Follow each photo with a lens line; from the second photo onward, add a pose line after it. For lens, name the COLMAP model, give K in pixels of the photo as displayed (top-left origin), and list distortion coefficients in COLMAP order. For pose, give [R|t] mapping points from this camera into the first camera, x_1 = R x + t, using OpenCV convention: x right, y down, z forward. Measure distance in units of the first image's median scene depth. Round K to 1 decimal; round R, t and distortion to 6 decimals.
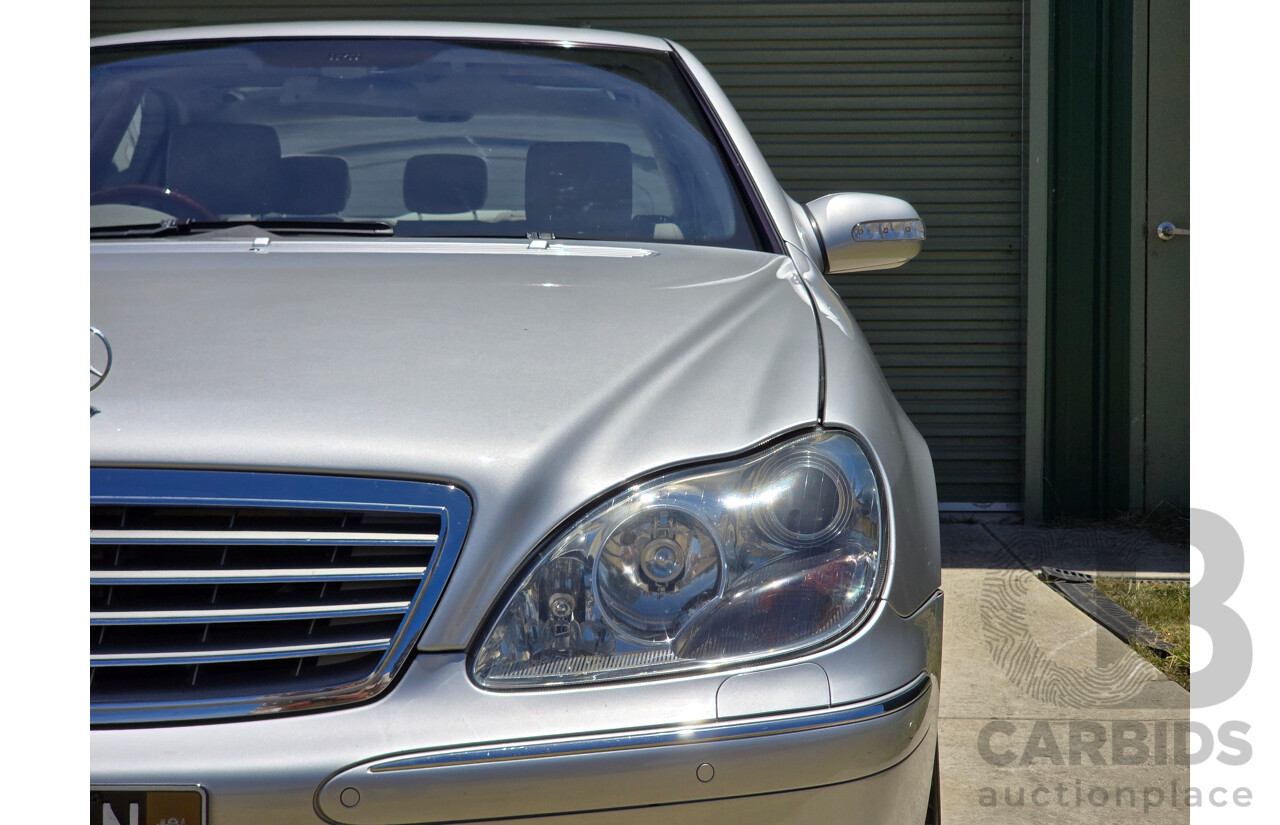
lens RADIAL K [[2151.6, 0, 617.3], [0, 2151.6, 379.9], [0, 0, 1]] dist [-0.075987, 0.000000]
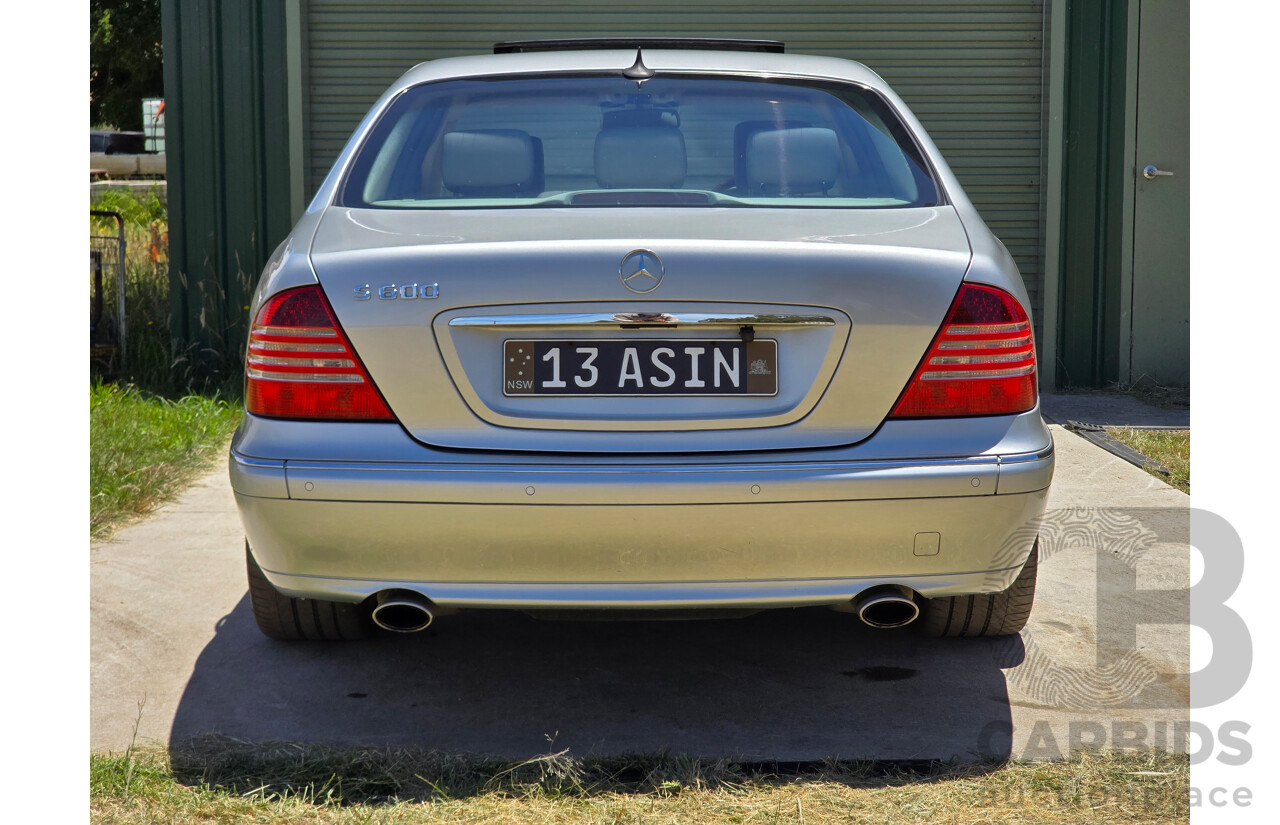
lens RADIAL K [[2151.6, 0, 640.5], [0, 2151.6, 445.9], [0, 0, 1]] dist [-0.075987, 0.000000]
pose [[0.998633, -0.006109, 0.051916, -0.218618], [0.001632, 0.996306, 0.085853, -0.024295], [-0.052249, -0.085651, 0.994954, -0.542512]]
